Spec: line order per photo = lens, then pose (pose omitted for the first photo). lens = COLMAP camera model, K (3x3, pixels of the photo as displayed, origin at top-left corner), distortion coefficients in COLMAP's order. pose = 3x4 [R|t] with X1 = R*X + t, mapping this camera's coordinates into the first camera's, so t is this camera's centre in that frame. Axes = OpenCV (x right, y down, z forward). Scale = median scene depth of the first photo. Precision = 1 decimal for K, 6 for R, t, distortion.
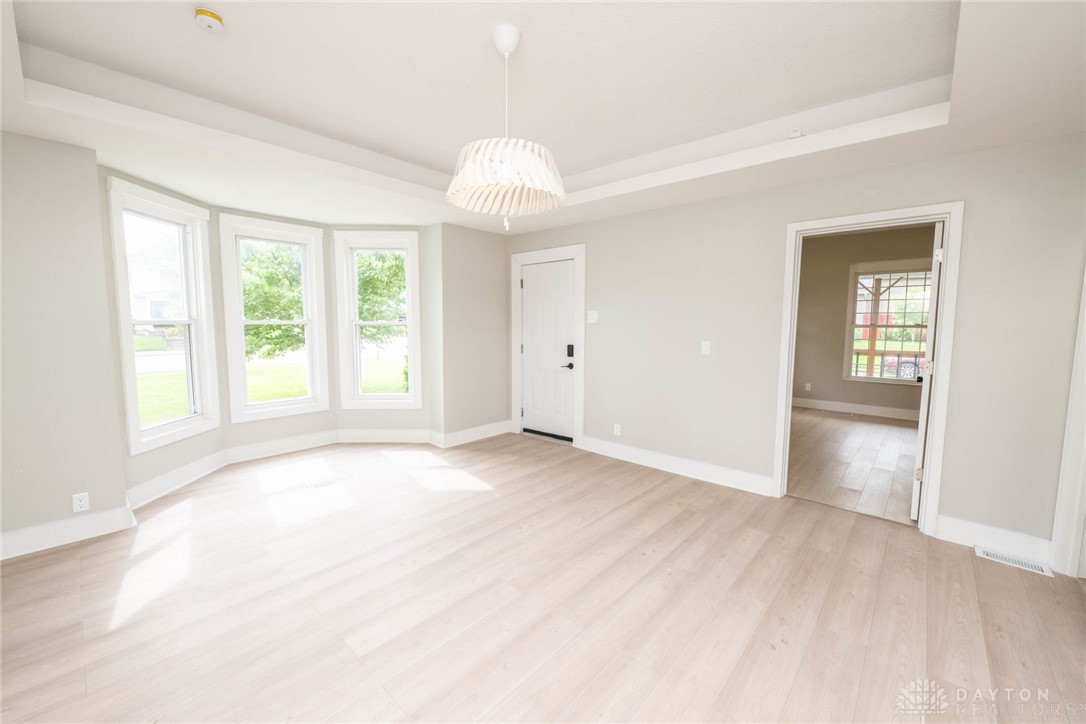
lens RADIAL K [[428.0, 0, 541.4], [0, 428.0, 362.5], [0, 0, 1]] dist [-0.000097, 0.000048]
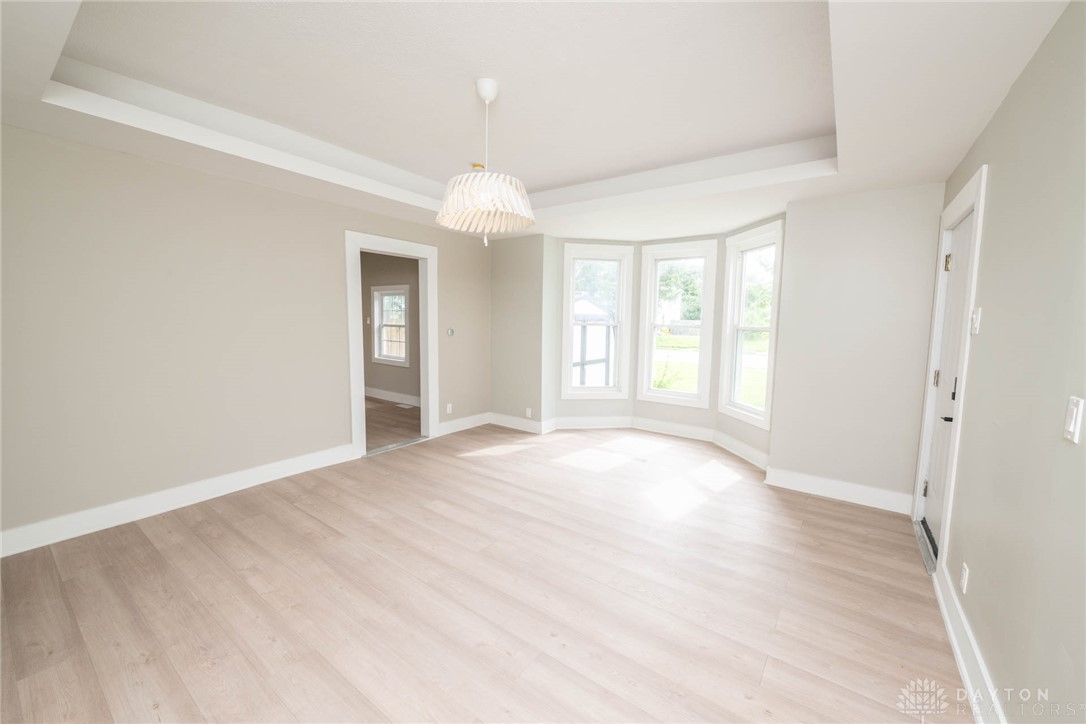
lens RADIAL K [[428.0, 0, 536.1], [0, 428.0, 360.1], [0, 0, 1]] dist [-0.000097, 0.000048]
pose [[0.093307, 0.088452, -0.991701, 0.804328], [-0.113887, 0.990456, 0.077626, -0.068795], [0.989102, 0.105699, 0.102490, 0.724997]]
